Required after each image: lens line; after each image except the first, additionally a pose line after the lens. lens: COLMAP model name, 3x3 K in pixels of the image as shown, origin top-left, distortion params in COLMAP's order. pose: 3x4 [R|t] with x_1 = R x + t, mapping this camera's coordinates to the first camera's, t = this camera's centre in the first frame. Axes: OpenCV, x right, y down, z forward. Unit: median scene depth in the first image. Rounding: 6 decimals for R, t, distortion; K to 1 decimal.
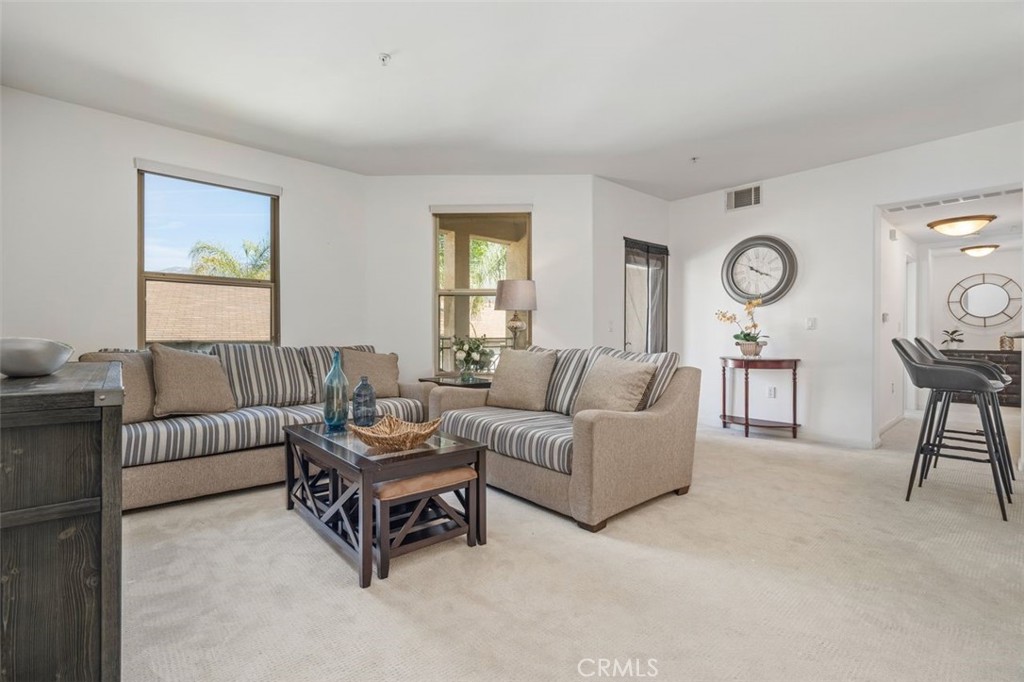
lens RADIAL K [[465.8, 0, 509.1], [0, 465.8, 338.9], [0, 0, 1]] dist [-0.002944, 0.002579]
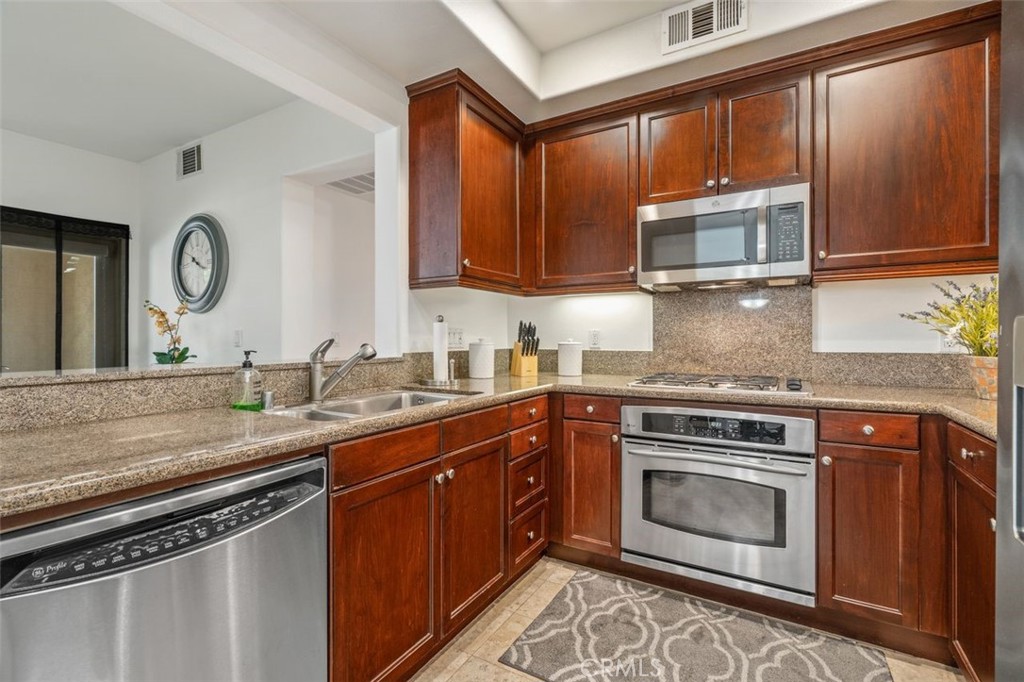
lens RADIAL K [[465.8, 0, 512.0], [0, 465.8, 338.2], [0, 0, 1]] dist [-0.002944, 0.002579]
pose [[0.950153, -0.002430, 0.311775, 0.857494], [0.004493, 0.999973, -0.005898, -0.028389], [-0.311752, 0.007005, 0.950138, 0.194443]]
